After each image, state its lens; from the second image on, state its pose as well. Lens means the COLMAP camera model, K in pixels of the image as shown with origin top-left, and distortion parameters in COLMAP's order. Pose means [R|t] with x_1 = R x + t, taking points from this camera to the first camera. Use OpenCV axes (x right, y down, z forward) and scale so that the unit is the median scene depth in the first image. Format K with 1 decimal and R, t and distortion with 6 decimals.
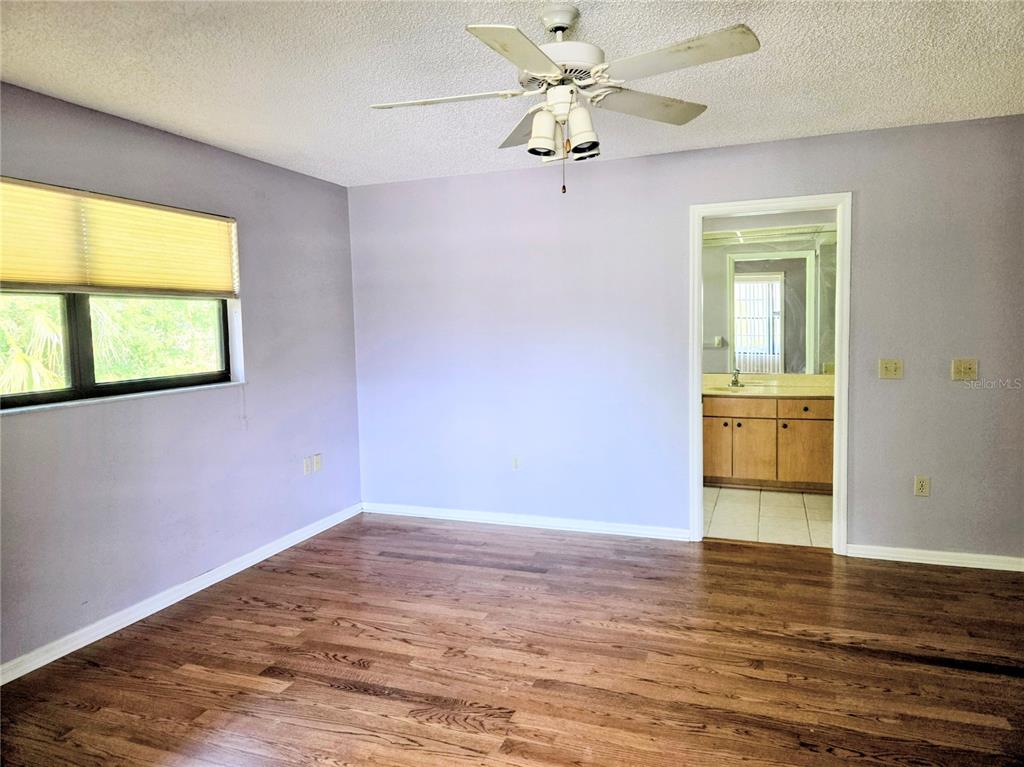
lens RADIAL K [[691.2, 0, 512.0], [0, 691.2, 382.6], [0, 0, 1]] dist [0.049323, -0.022033]
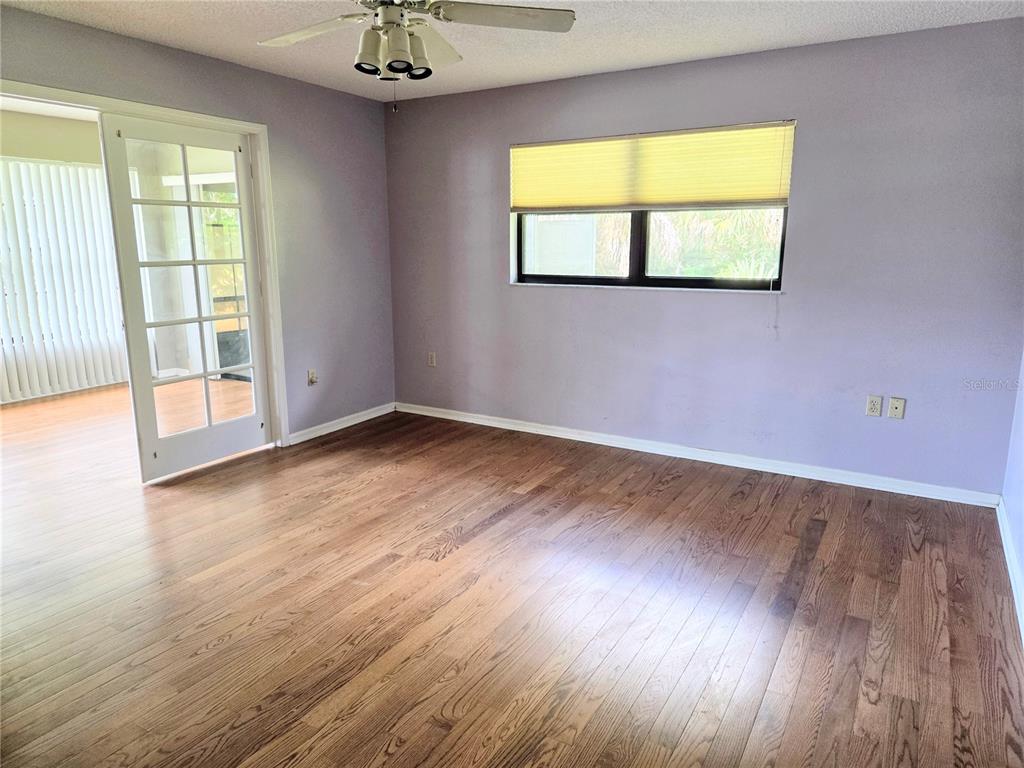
lens RADIAL K [[691.2, 0, 511.9], [0, 691.2, 379.6], [0, 0, 1]] dist [0.049323, -0.022033]
pose [[-0.181781, 0.213179, -0.959953, 0.932066], [-0.085134, 0.969141, 0.231340, -0.108137], [0.979647, 0.123778, -0.158023, 1.116987]]
